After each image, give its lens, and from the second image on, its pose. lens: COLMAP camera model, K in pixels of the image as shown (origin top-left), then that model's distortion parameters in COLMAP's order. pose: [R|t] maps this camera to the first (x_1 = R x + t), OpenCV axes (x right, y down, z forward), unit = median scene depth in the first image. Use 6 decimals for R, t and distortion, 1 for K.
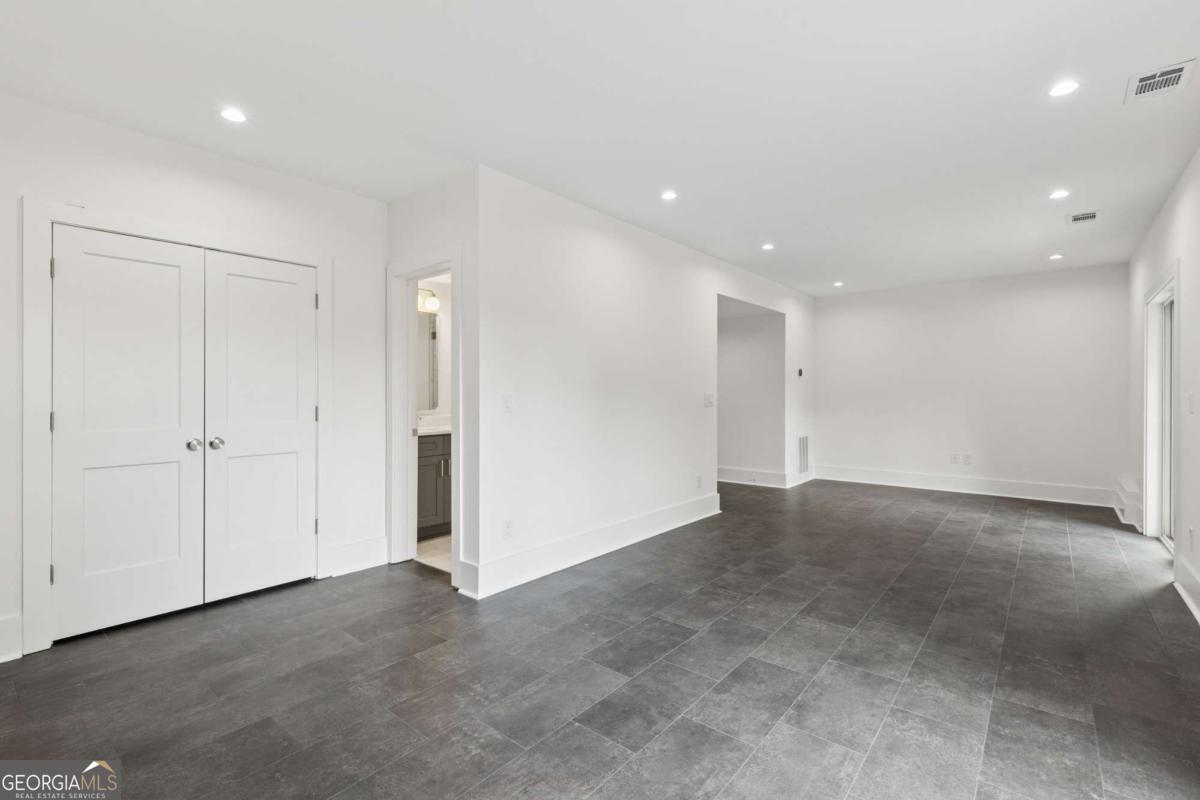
lens RADIAL K [[540.4, 0, 599.1], [0, 540.4, 395.4], [0, 0, 1]] dist [0.002987, -0.001204]
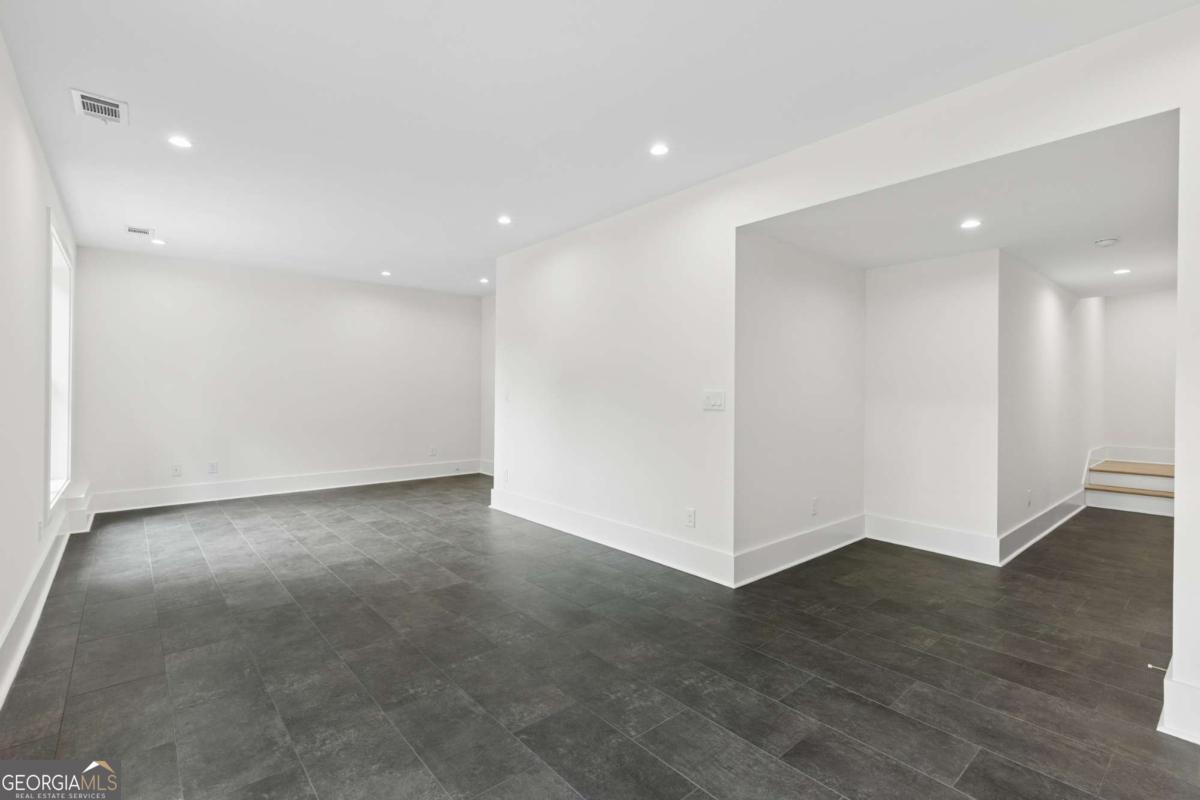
lens RADIAL K [[540.4, 0, 595.0], [0, 540.4, 392.8], [0, 0, 1]] dist [0.002987, -0.001204]
pose [[-0.162664, -0.000866, -0.986681, 1.697719], [-0.012732, 0.999918, 0.001221, -0.001119], [0.986599, 0.012761, -0.162662, 1.892184]]
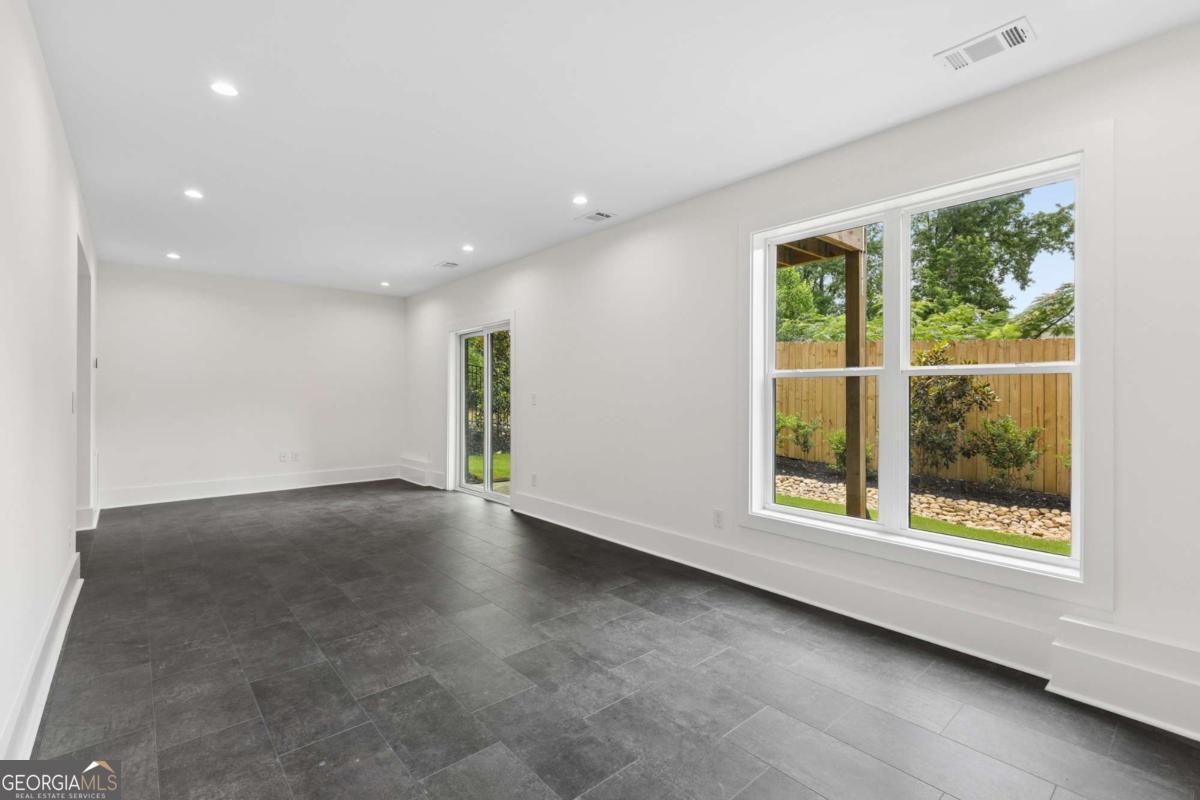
lens RADIAL K [[540.4, 0, 602.7], [0, 540.4, 397.4], [0, 0, 1]] dist [0.002987, -0.001204]
pose [[0.155512, -0.005637, 0.987818, -0.604243], [0.003750, 0.999980, 0.005117, 0.004110], [-0.987827, 0.002908, 0.155530, 0.610850]]
